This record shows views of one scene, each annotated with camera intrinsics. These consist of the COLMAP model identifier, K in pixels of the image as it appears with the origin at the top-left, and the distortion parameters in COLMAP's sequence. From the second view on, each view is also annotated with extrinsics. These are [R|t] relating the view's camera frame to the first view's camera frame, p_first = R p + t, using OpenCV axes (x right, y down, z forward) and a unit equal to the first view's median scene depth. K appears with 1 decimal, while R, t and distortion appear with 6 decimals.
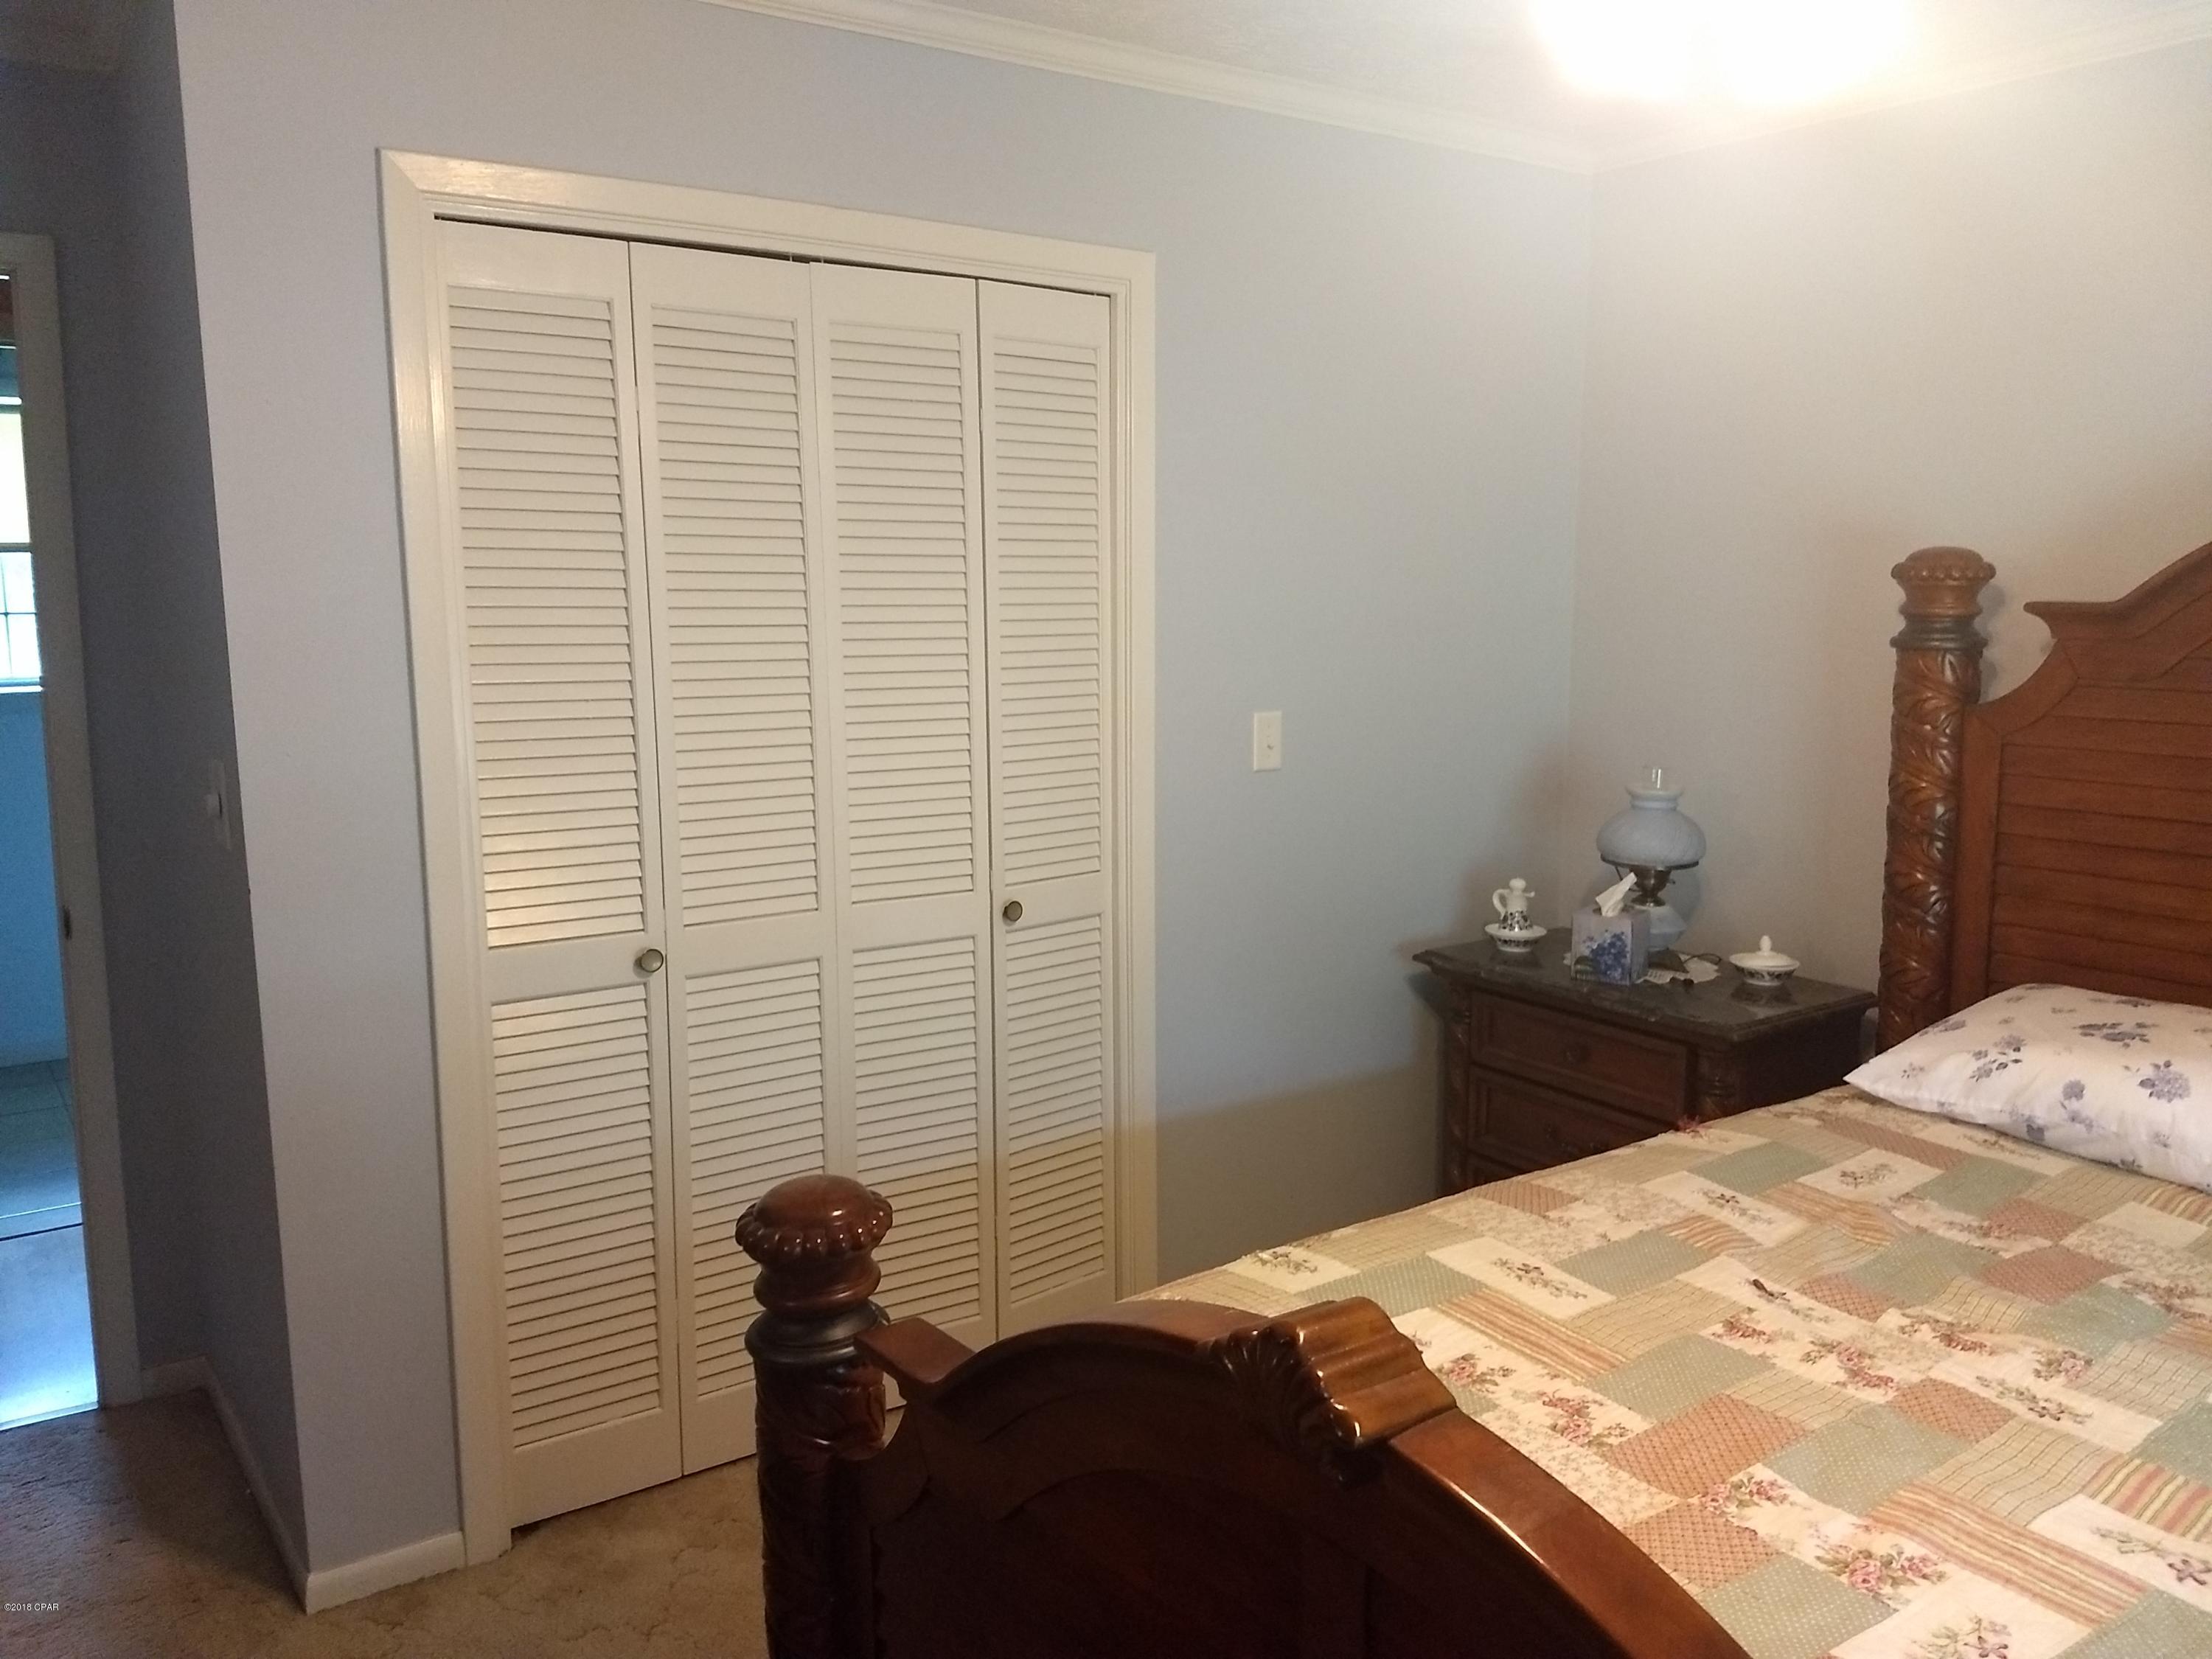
lens RADIAL K [[1715.3, 0, 1106.0], [0, 1715.3, 829.5], [0, 0, 1]] dist [0.055151, -0.073135]
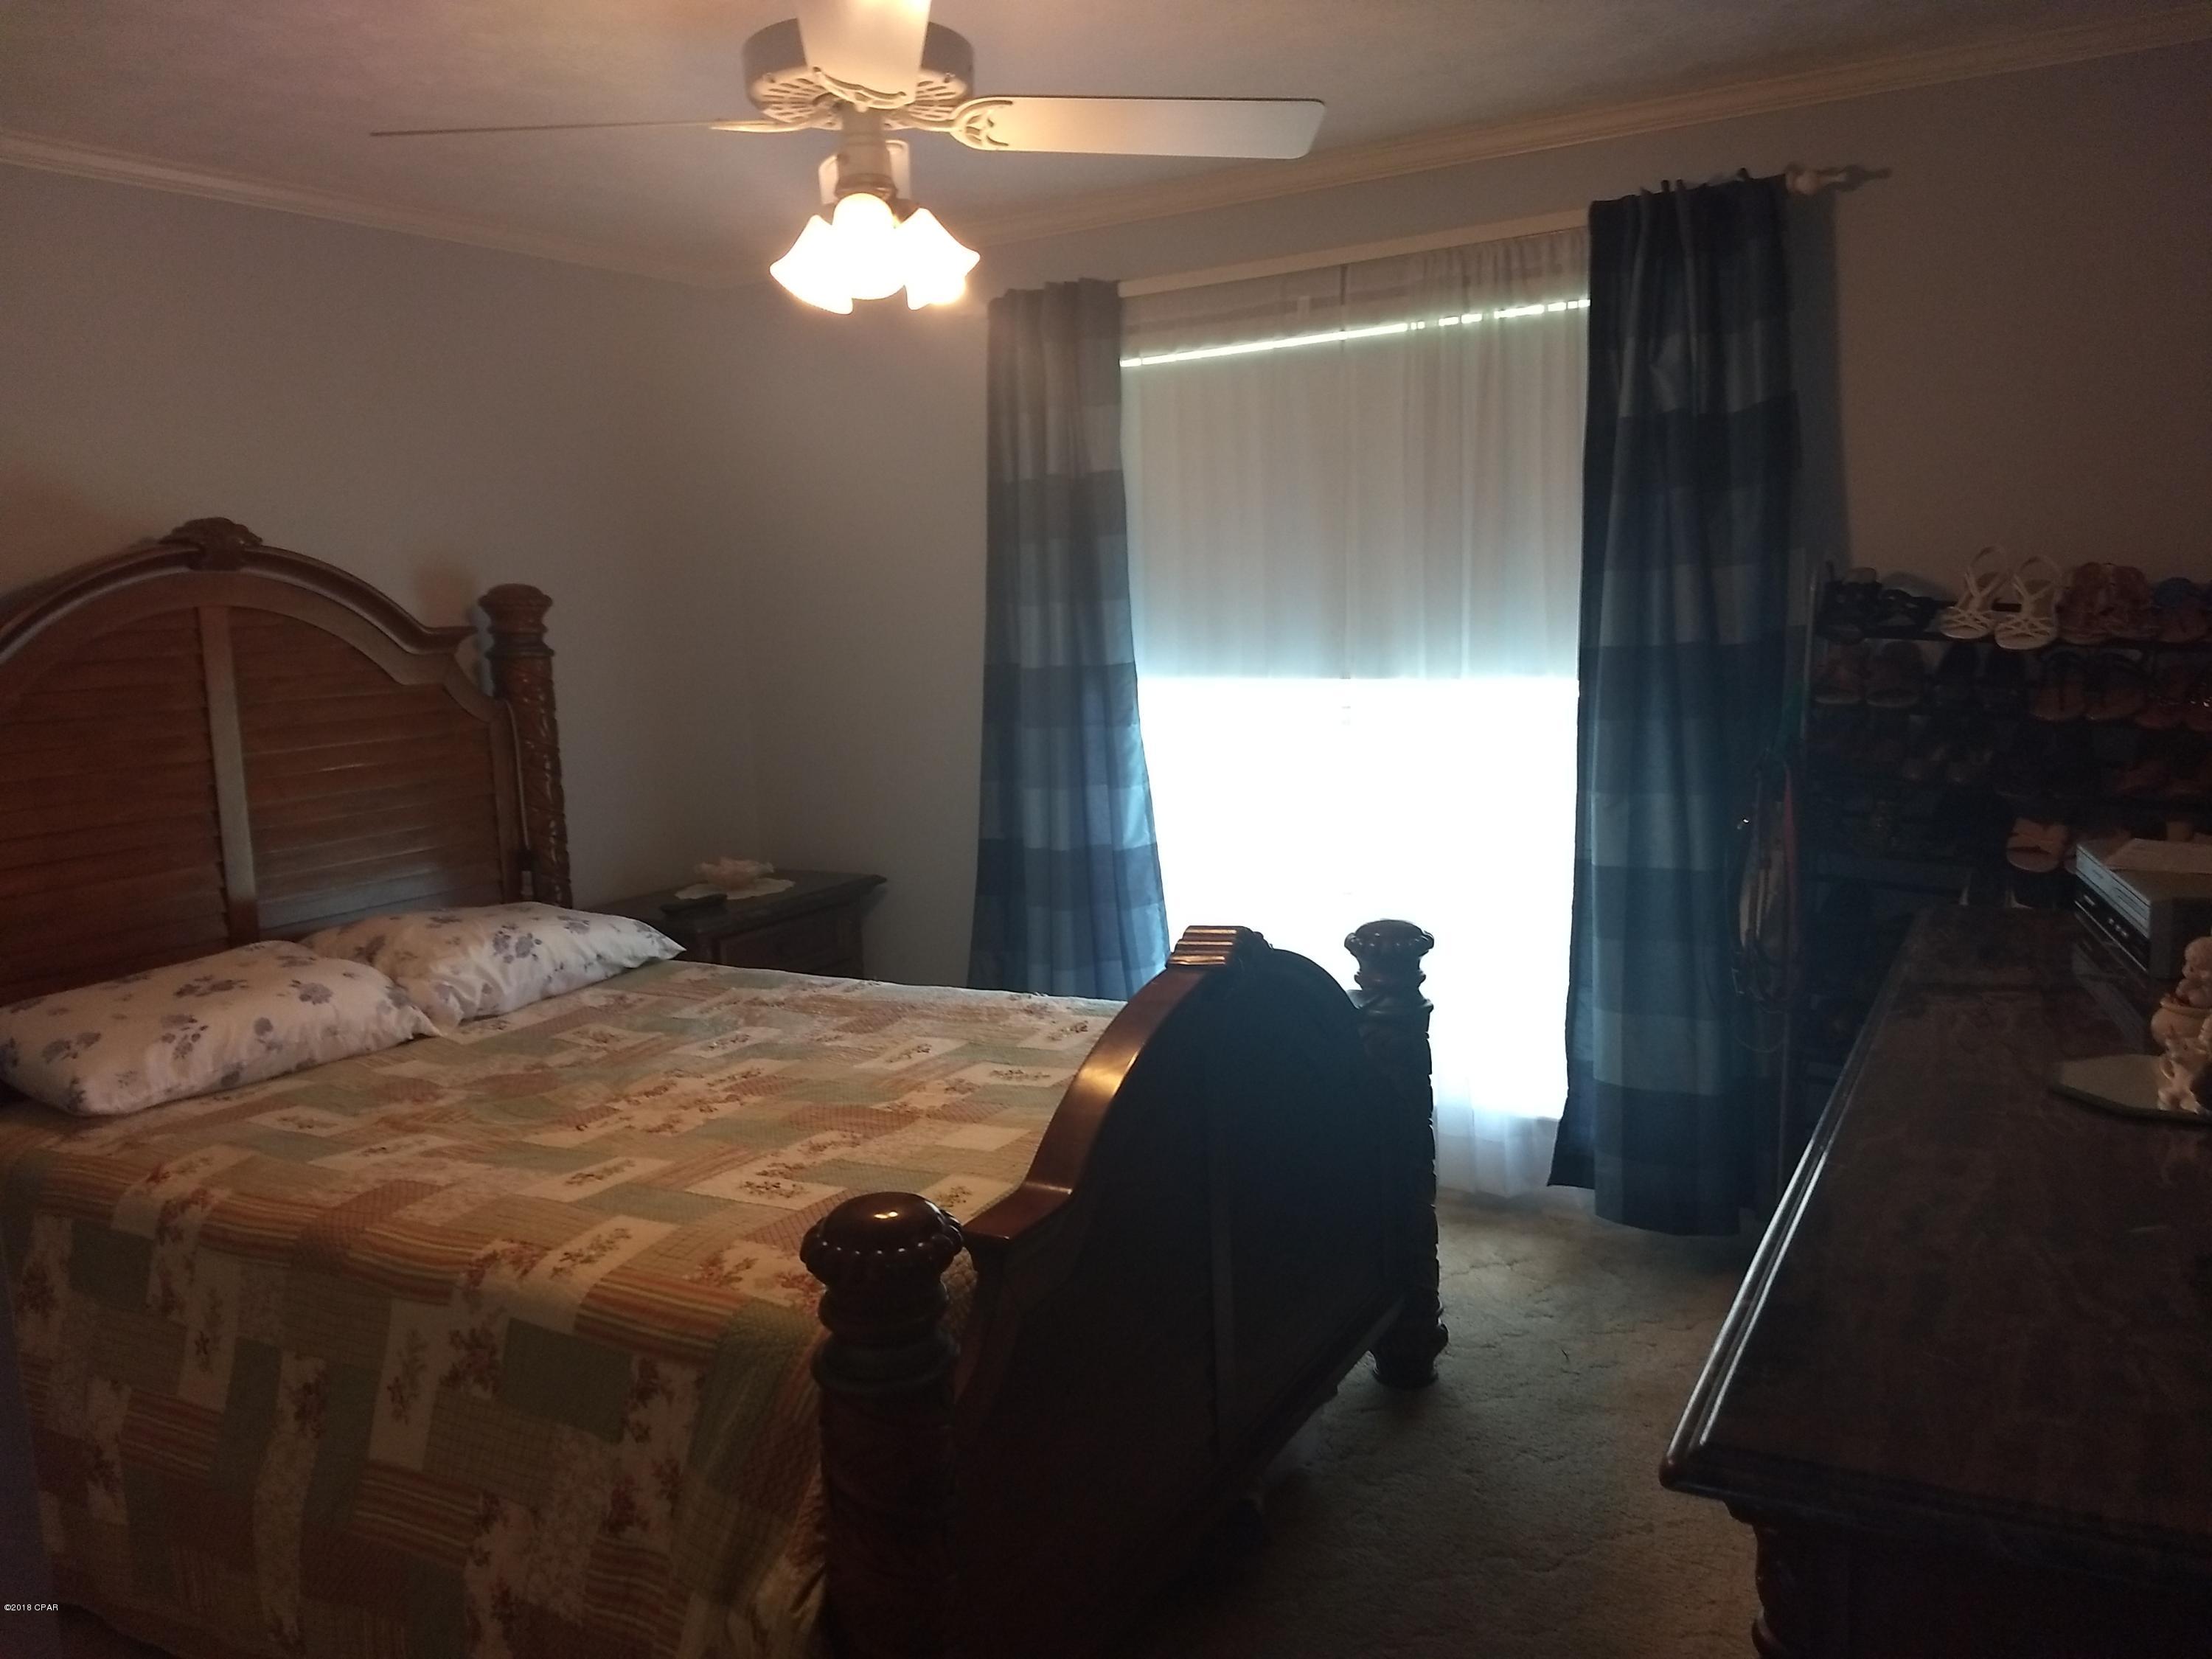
lens RADIAL K [[1715.3, 0, 1106.0], [0, 1715.3, 829.5], [0, 0, 1]] dist [0.055151, -0.073135]
pose [[-0.421367, -0.103655, 0.900947, -0.827102], [0.167628, 0.967427, 0.189702, -0.124678], [-0.891264, 0.230958, -0.390266, 0.933672]]
